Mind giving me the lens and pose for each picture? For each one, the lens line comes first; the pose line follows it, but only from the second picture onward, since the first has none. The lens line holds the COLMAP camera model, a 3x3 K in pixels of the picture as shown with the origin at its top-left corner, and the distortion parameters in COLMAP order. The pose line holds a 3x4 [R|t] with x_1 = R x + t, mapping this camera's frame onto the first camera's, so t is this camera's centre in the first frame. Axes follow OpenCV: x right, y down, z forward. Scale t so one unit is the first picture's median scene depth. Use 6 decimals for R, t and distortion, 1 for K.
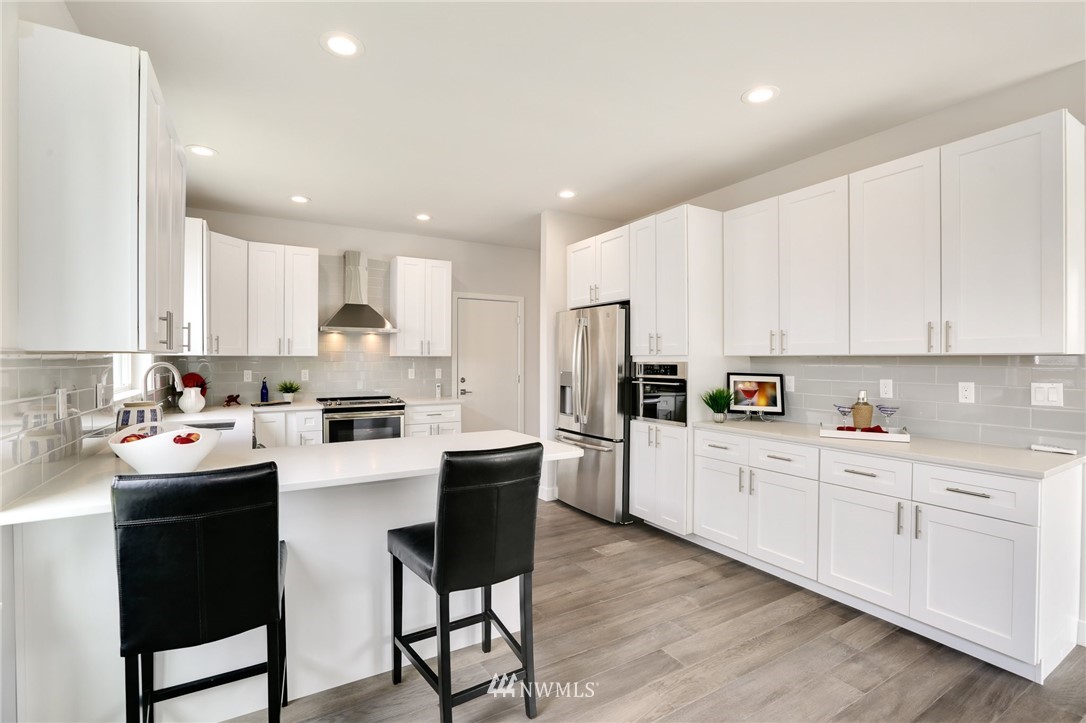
lens RADIAL K [[498.5, 0, 543.0], [0, 498.5, 361.5], [0, 0, 1]] dist [-0.051594, 0.022373]
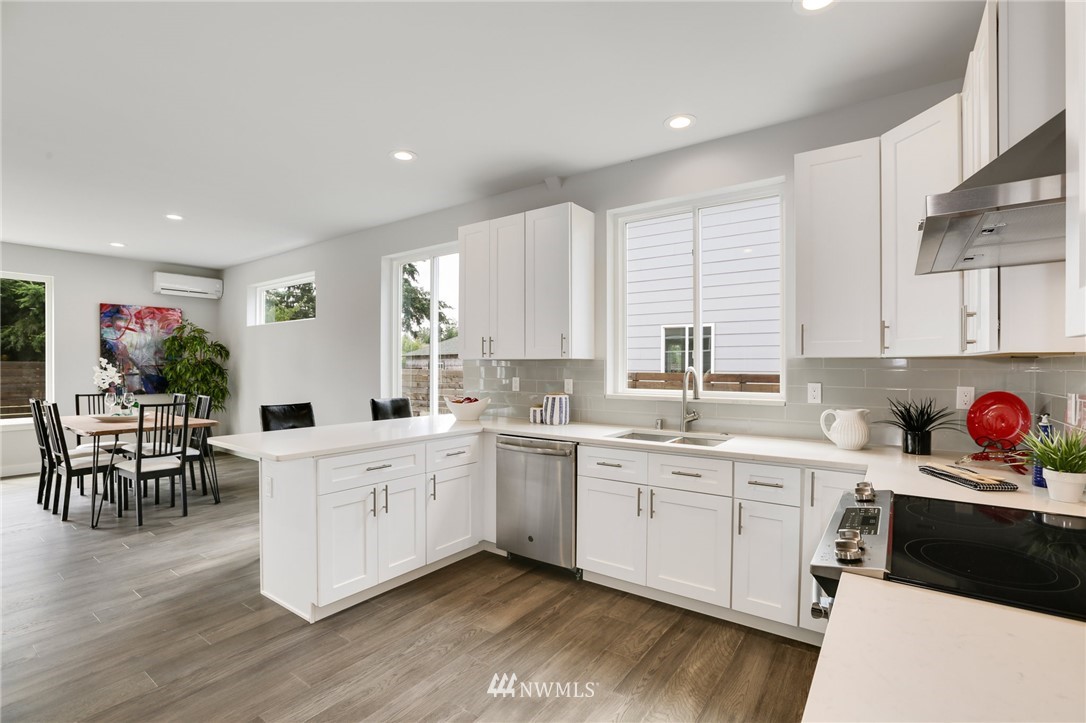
lens RADIAL K [[498.5, 0, 543.0], [0, 498.5, 361.5], [0, 0, 1]] dist [-0.051594, 0.022373]
pose [[-0.914171, -0.004230, -0.405307, -0.145937], [-0.006217, 0.999974, 0.003586, -0.014858], [0.405282, 0.005798, -0.914174, 1.978408]]
